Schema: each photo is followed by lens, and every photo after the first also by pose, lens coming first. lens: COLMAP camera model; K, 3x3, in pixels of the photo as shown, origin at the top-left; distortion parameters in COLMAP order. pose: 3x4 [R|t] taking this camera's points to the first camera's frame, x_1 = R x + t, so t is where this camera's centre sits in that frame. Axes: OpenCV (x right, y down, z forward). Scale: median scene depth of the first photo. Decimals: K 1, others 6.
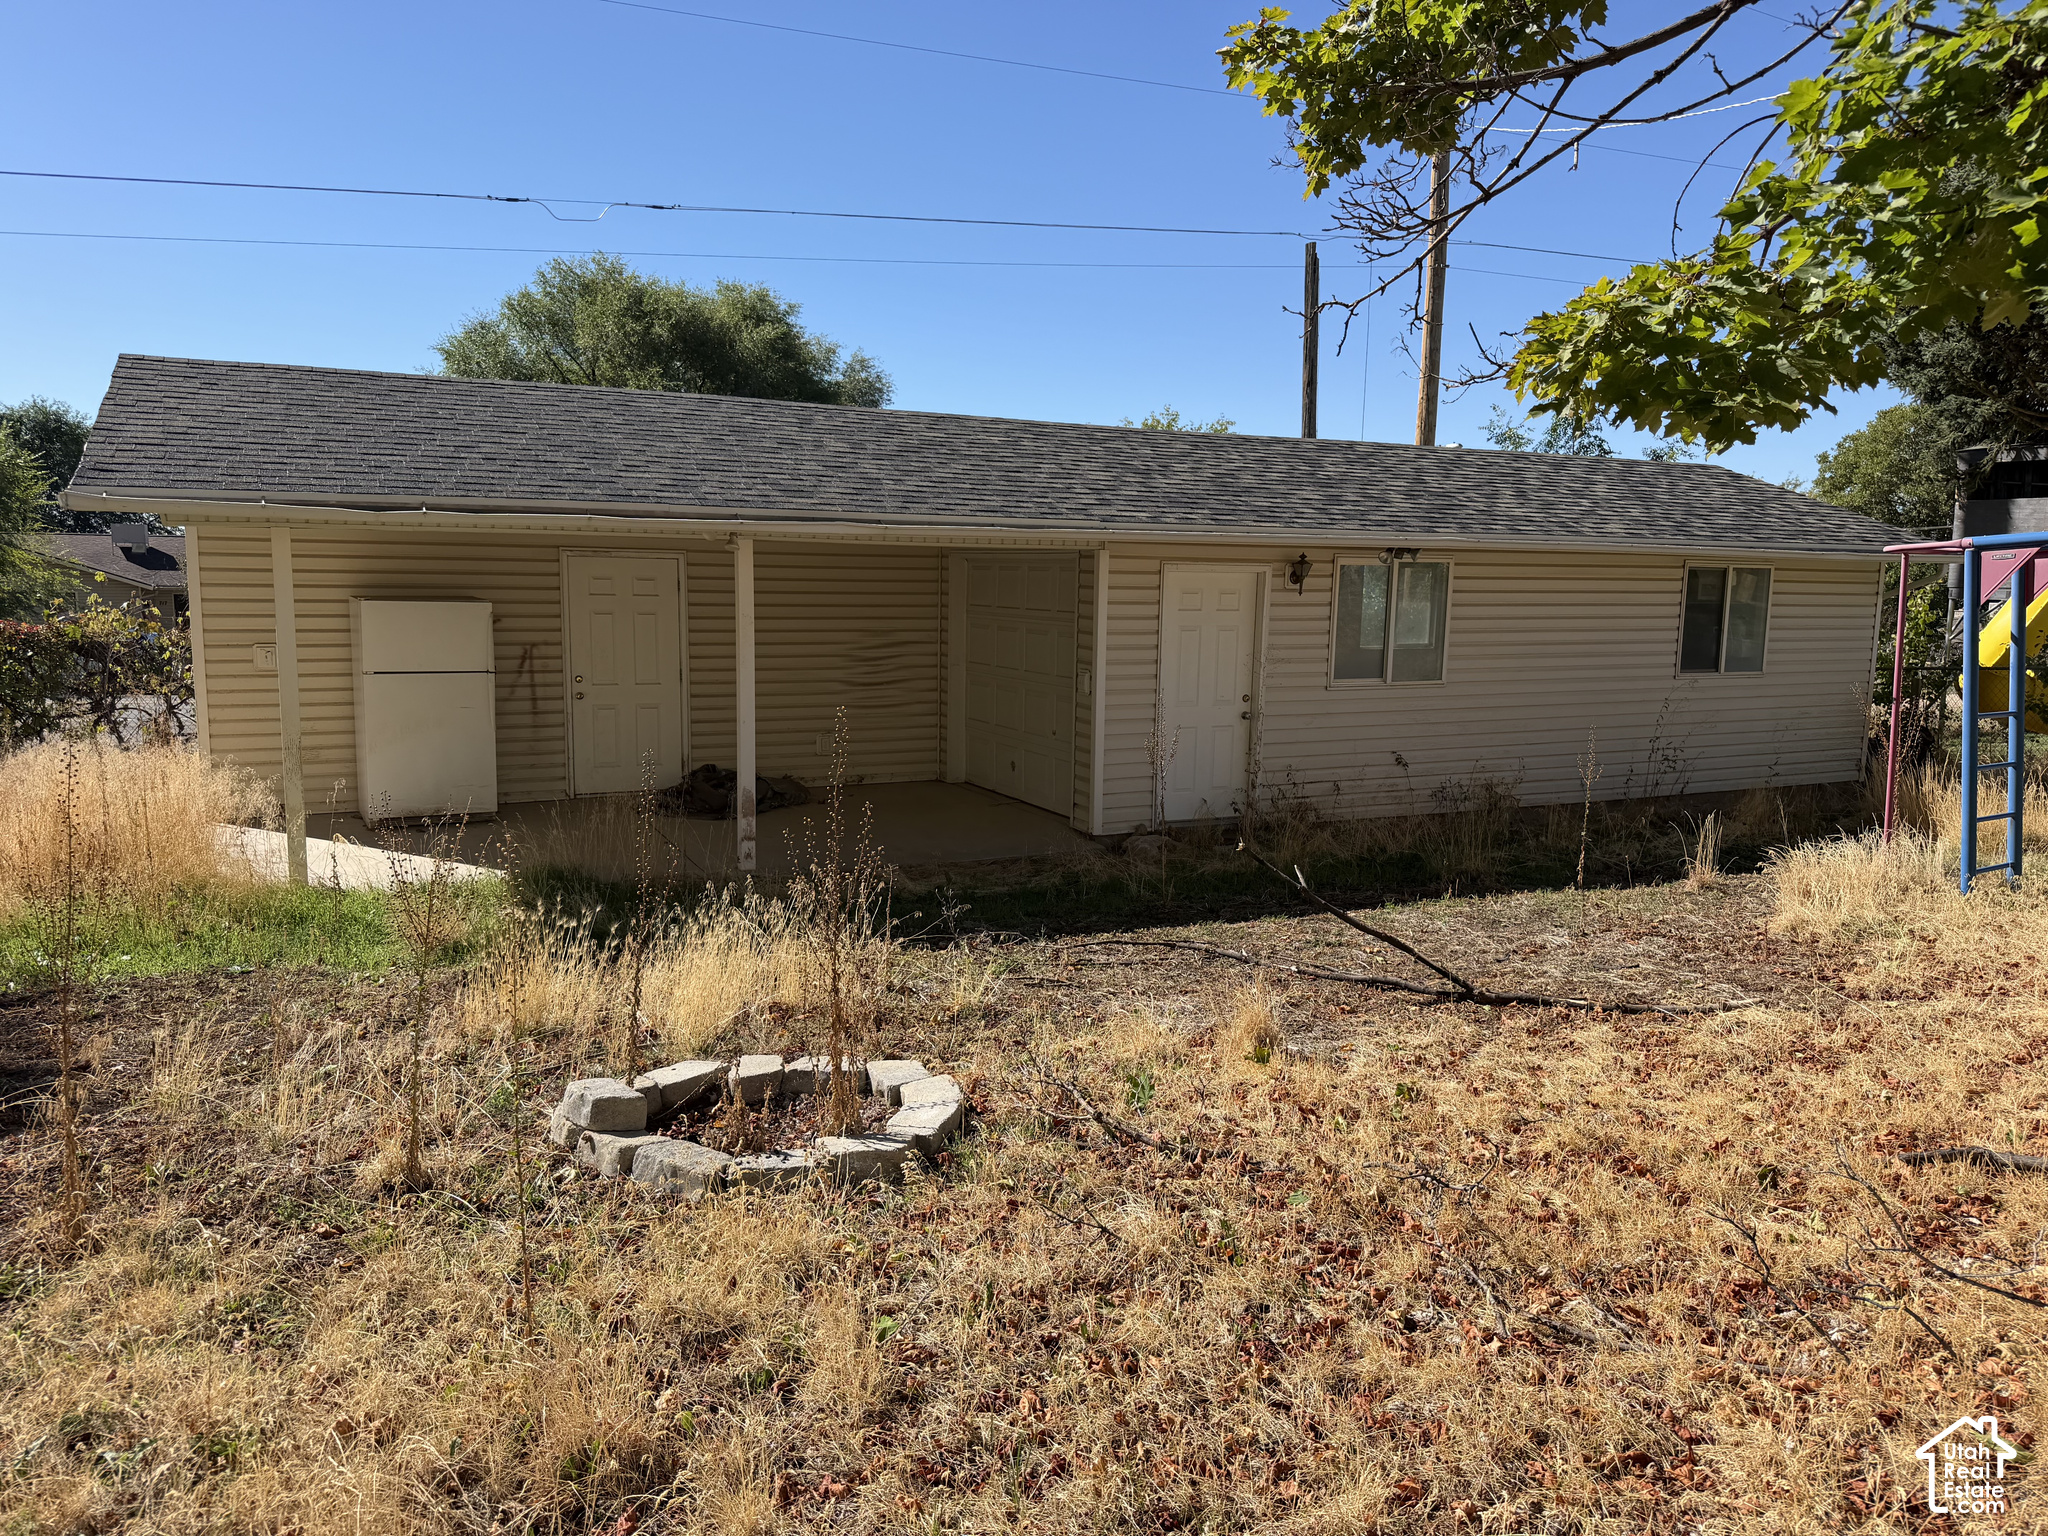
lens RADIAL K [[1428.9, 0, 1025.5], [0, 1428.9, 792.2], [0, 0, 1]] dist [0.074099, -0.091738]
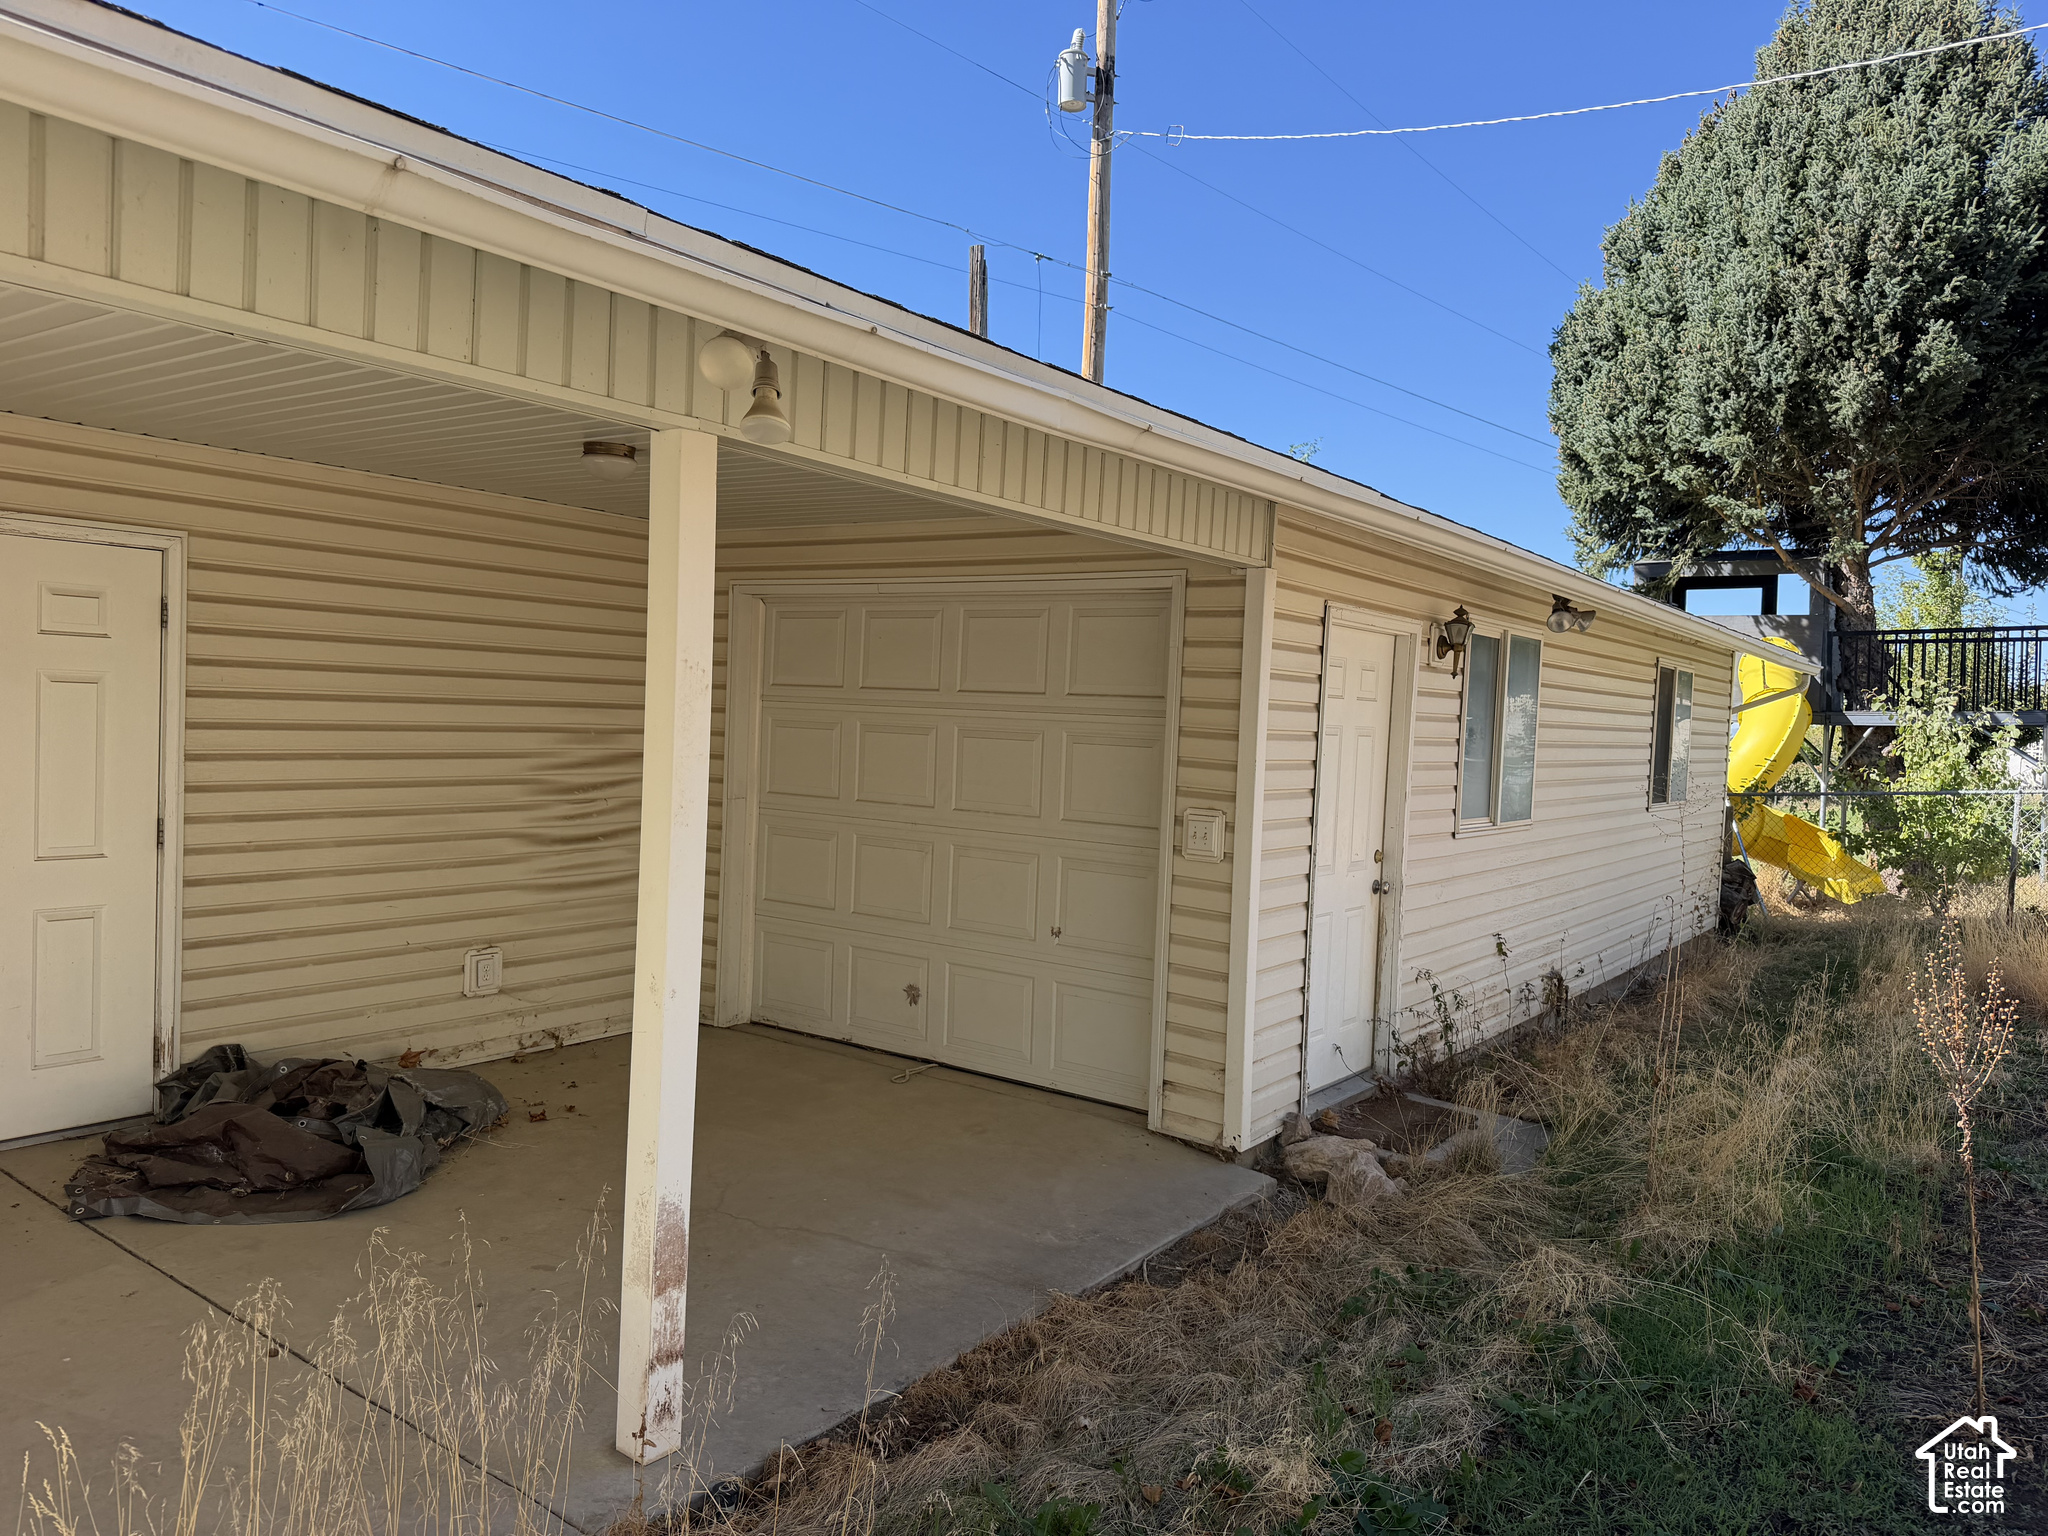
lens RADIAL K [[1428.9, 0, 1025.5], [0, 1428.9, 792.2], [0, 0, 1]] dist [0.074099, -0.091738]
pose [[0.885576, -0.006577, 0.464448, -0.229517], [0.045858, 0.996253, -0.073332, -0.055730], [-0.462225, 0.086240, 0.882559, 0.564288]]
